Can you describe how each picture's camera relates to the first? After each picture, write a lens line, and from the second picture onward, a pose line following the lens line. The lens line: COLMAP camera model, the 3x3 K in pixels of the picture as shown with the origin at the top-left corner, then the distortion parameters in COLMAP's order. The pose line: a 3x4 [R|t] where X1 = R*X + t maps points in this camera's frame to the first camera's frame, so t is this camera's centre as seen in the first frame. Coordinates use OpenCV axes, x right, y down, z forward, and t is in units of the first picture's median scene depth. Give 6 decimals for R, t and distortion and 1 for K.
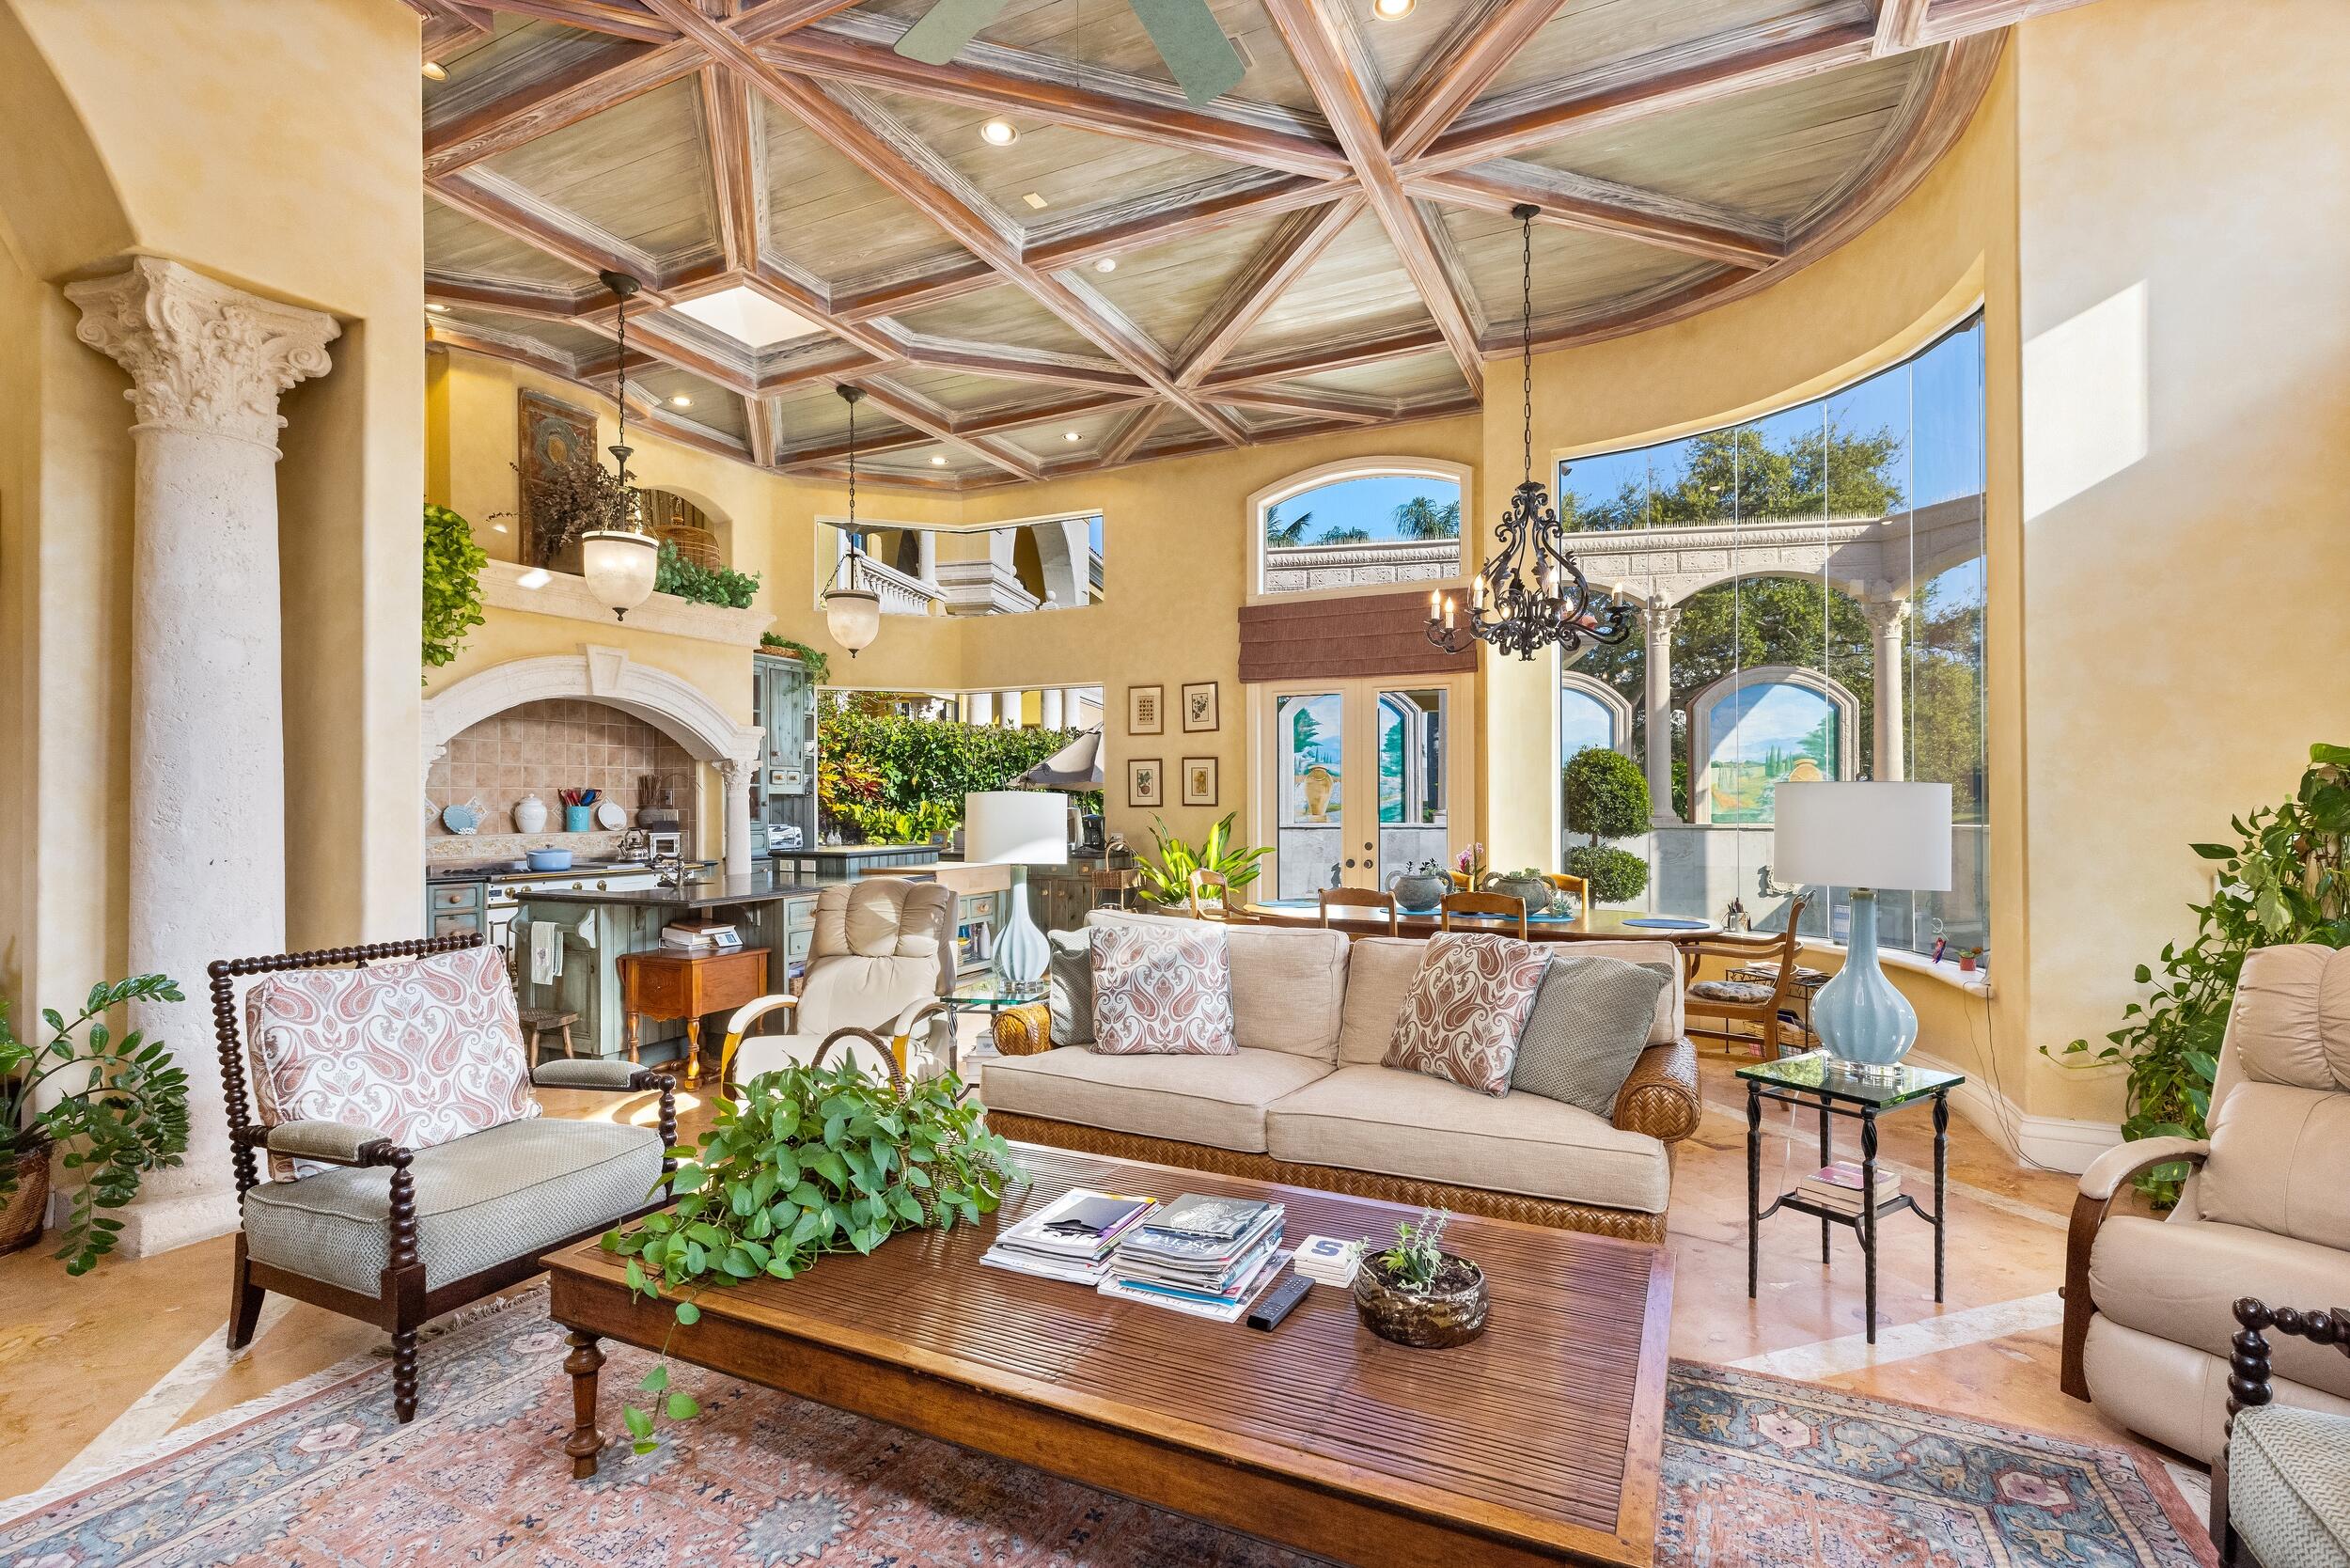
lens RADIAL K [[1072.5, 0, 1172.8], [0, 1072.5, 783.7], [0, 0, 1]] dist [0.003388, 0.000904]
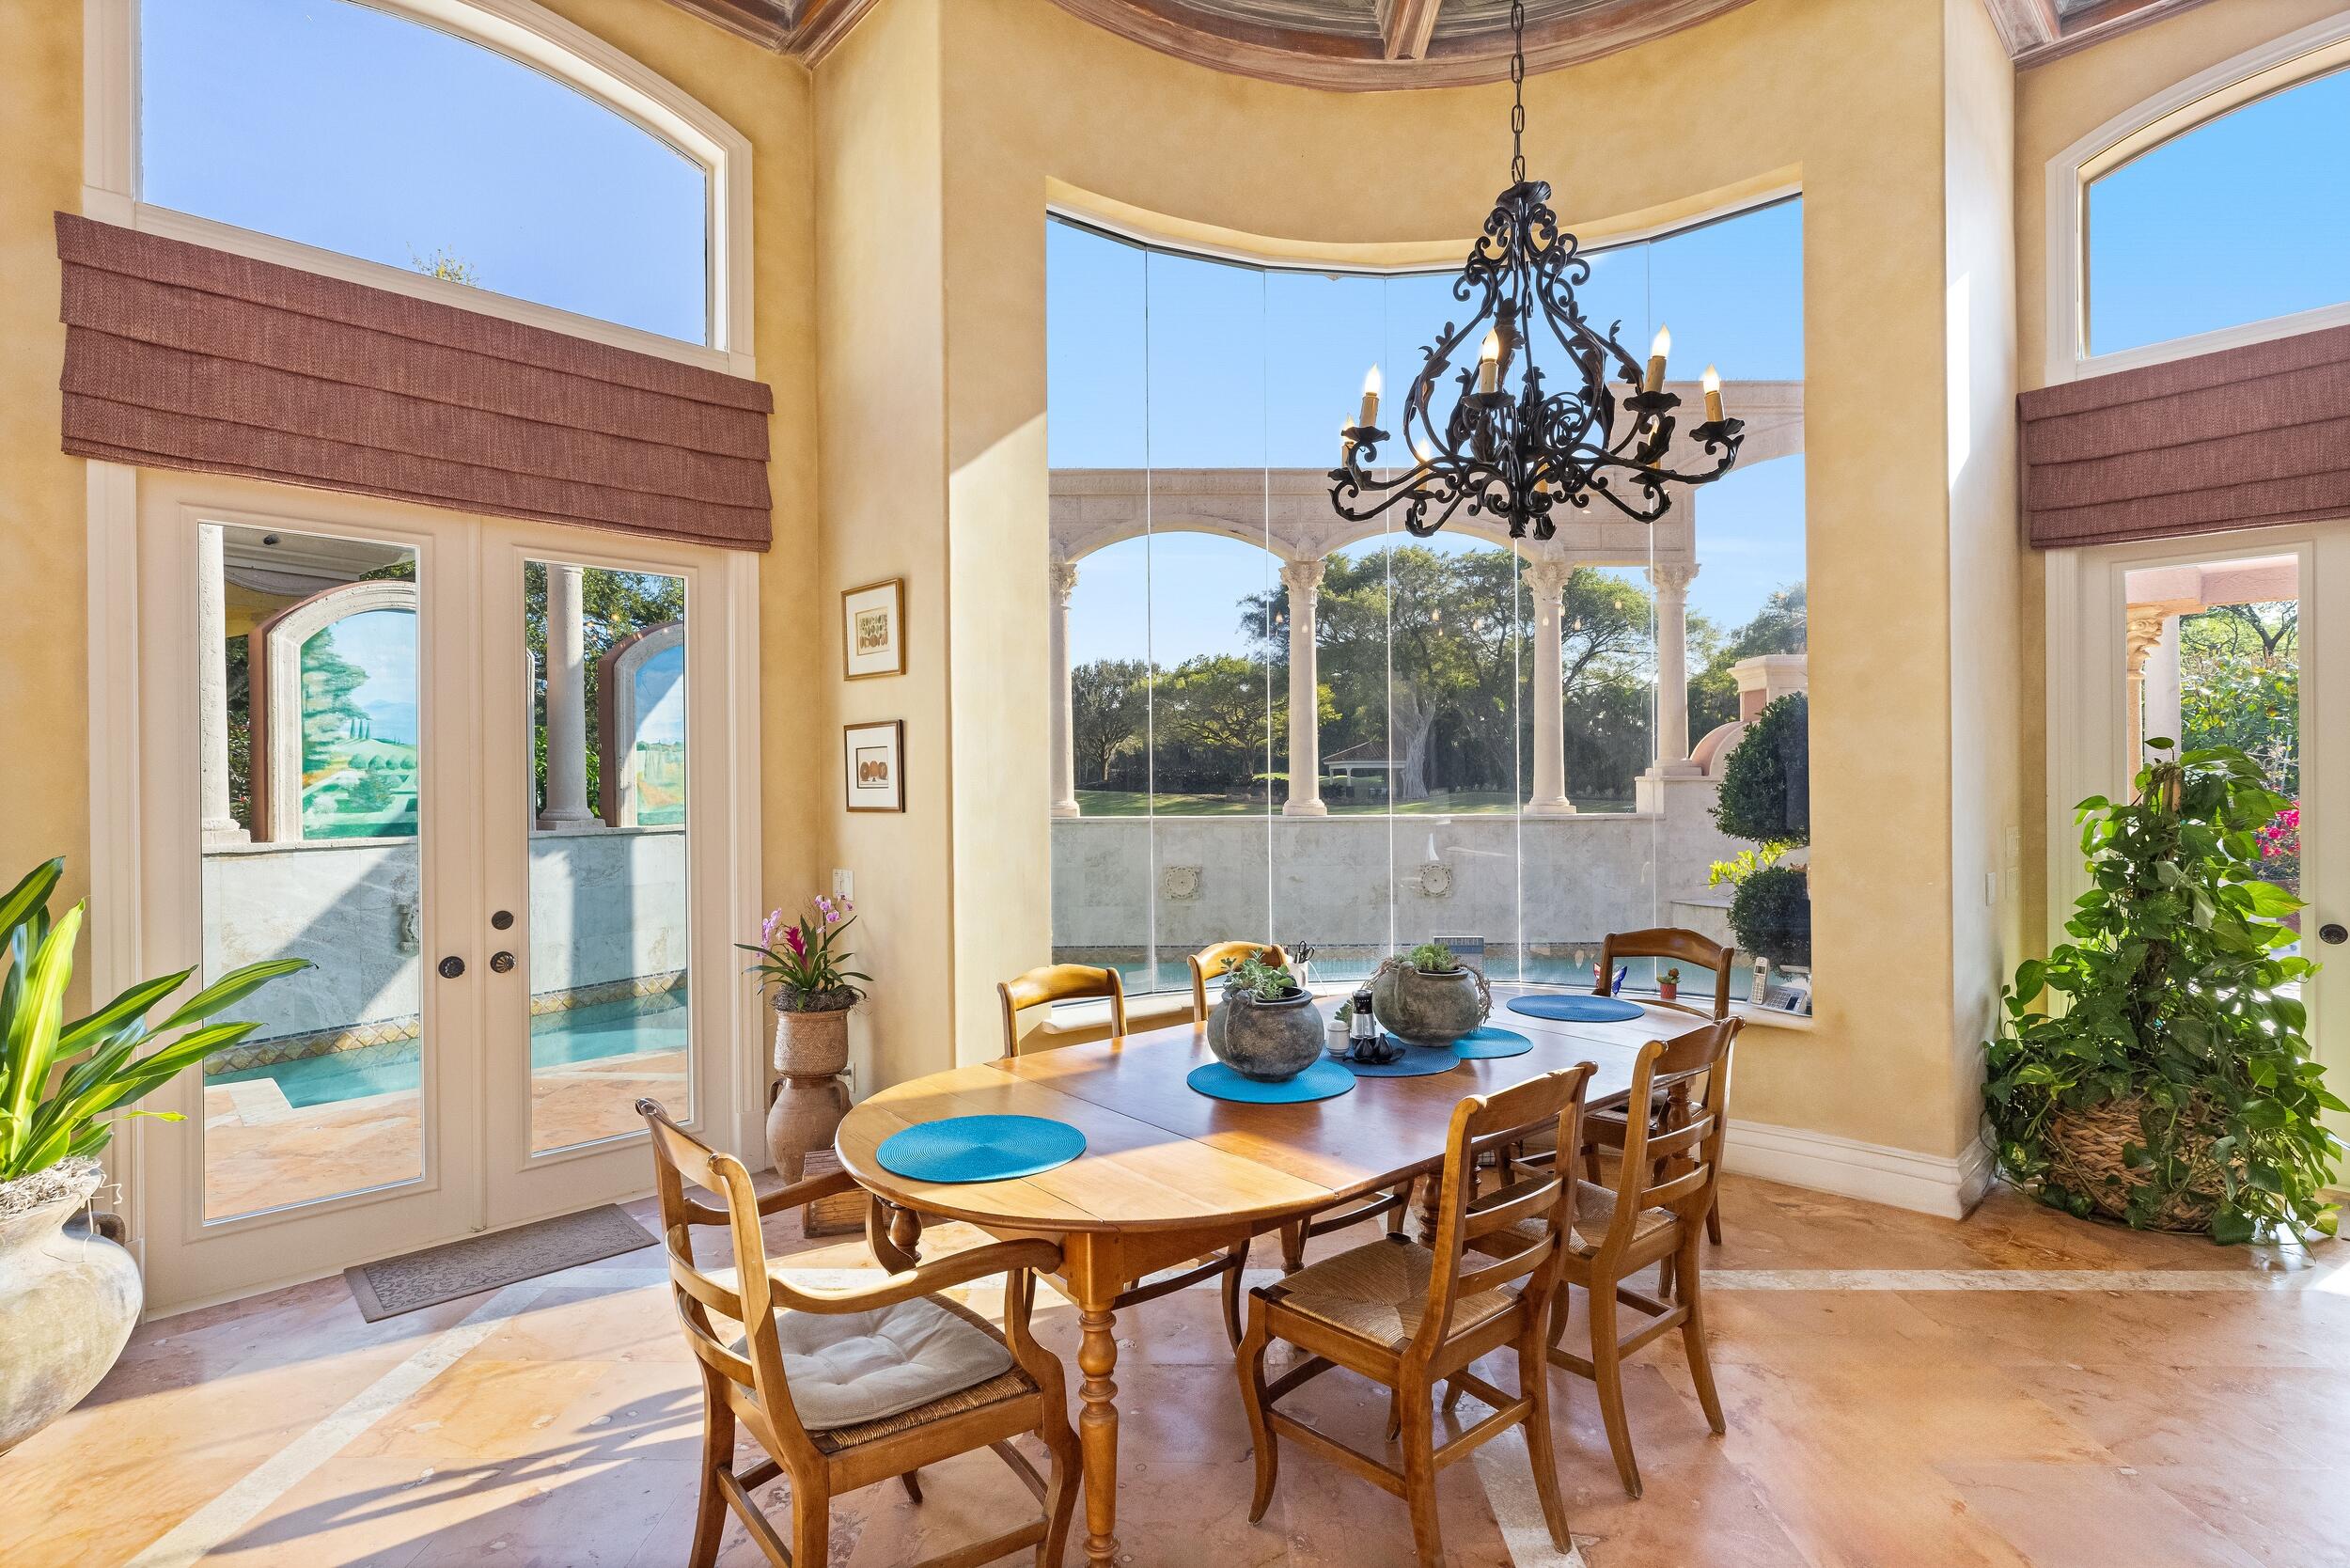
lens RADIAL K [[1114.6, 0, 1188.1], [0, 1114.6, 772.7], [0, 0, 1]] dist [-0.004533, 0.001943]
pose [[0.348805, 0.005537, 0.937179, -0.128617], [-0.006796, 0.999971, -0.003379, 0.000180], [-0.937171, -0.005191, 0.348832, 0.579096]]
